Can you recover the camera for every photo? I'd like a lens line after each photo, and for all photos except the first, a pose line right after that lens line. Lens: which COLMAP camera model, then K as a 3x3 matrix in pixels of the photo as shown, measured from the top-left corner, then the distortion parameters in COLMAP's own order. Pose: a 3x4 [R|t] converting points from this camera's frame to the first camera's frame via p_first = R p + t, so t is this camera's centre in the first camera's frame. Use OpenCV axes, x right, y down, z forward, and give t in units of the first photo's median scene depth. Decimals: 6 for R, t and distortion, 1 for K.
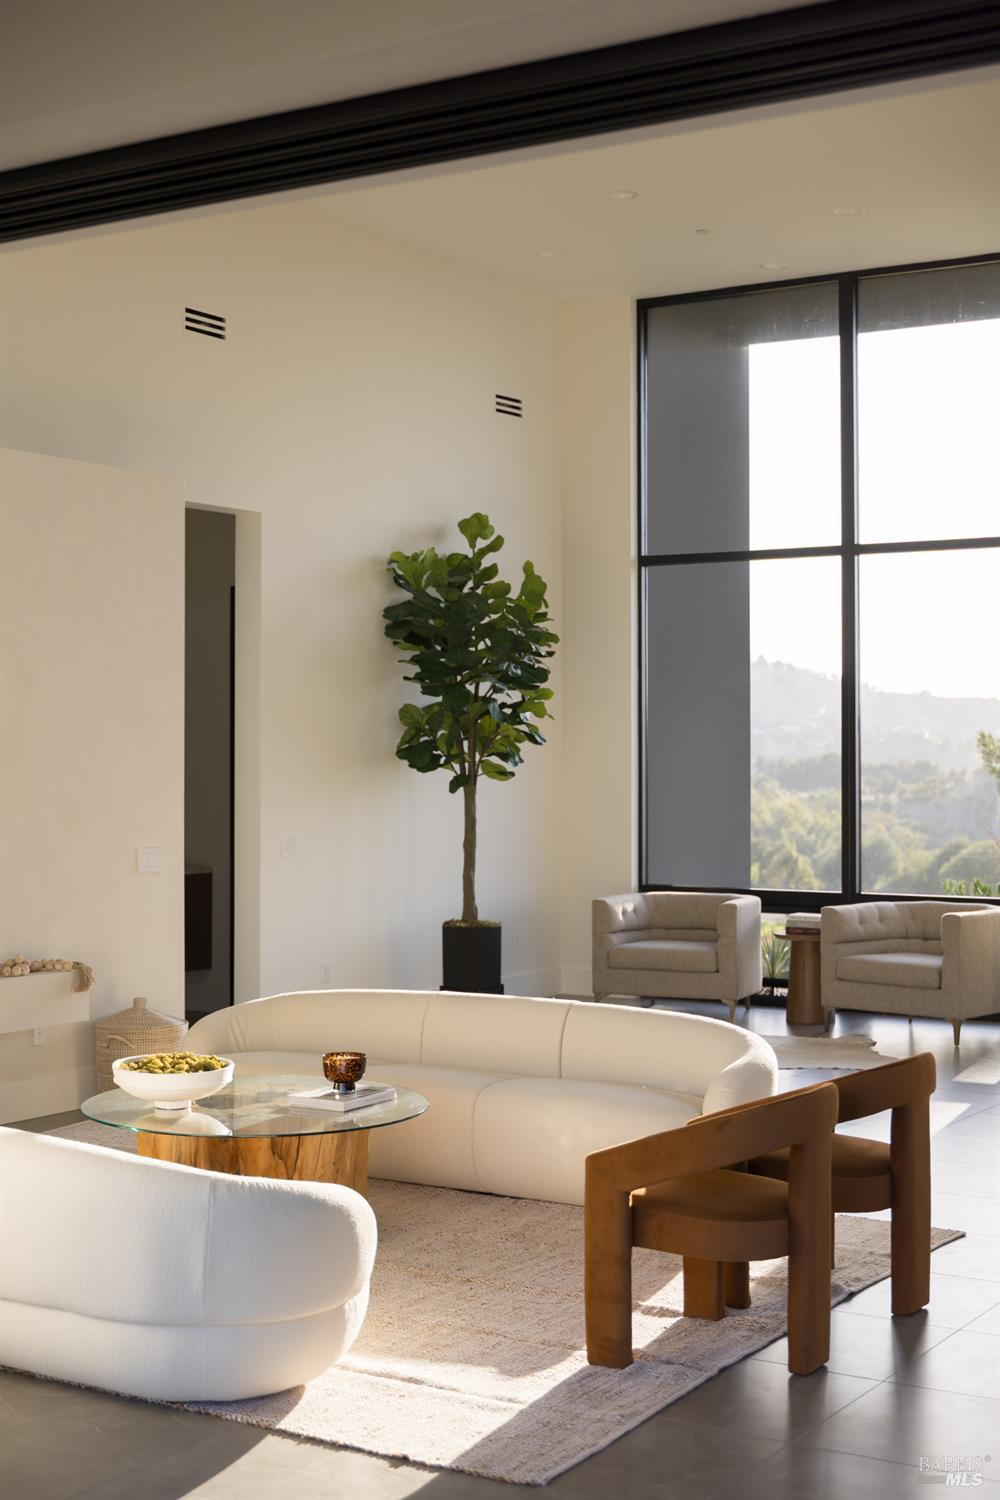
lens RADIAL K [[2091.7, 0, 500.0], [0, 2091.7, 750.0], [0, 0, 1]] dist [0.022313, 0.016556]
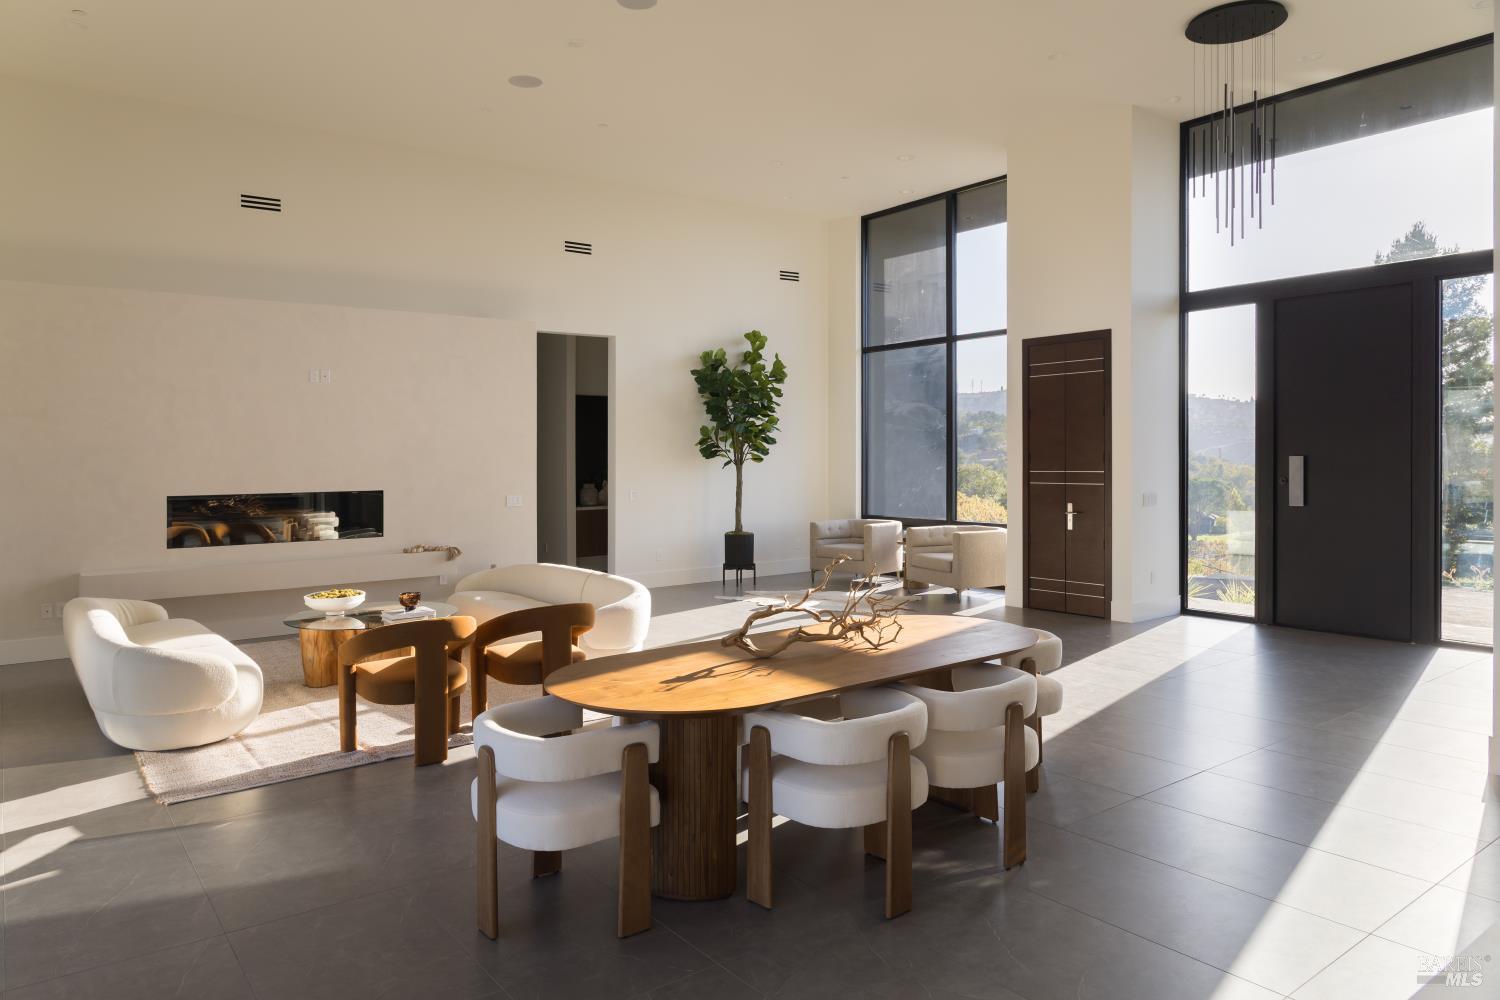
lens RADIAL K [[984.9, 0, 748.8], [0, 984.9, 461.5], [0, 0, 1]] dist [0.000148, -0.002688]
pose [[0.936673, -0.009504, -0.350077, 0.327770], [0.012677, 0.999897, 0.006775, 0.006958], [0.349977, -0.010784, 0.936696, 0.112479]]
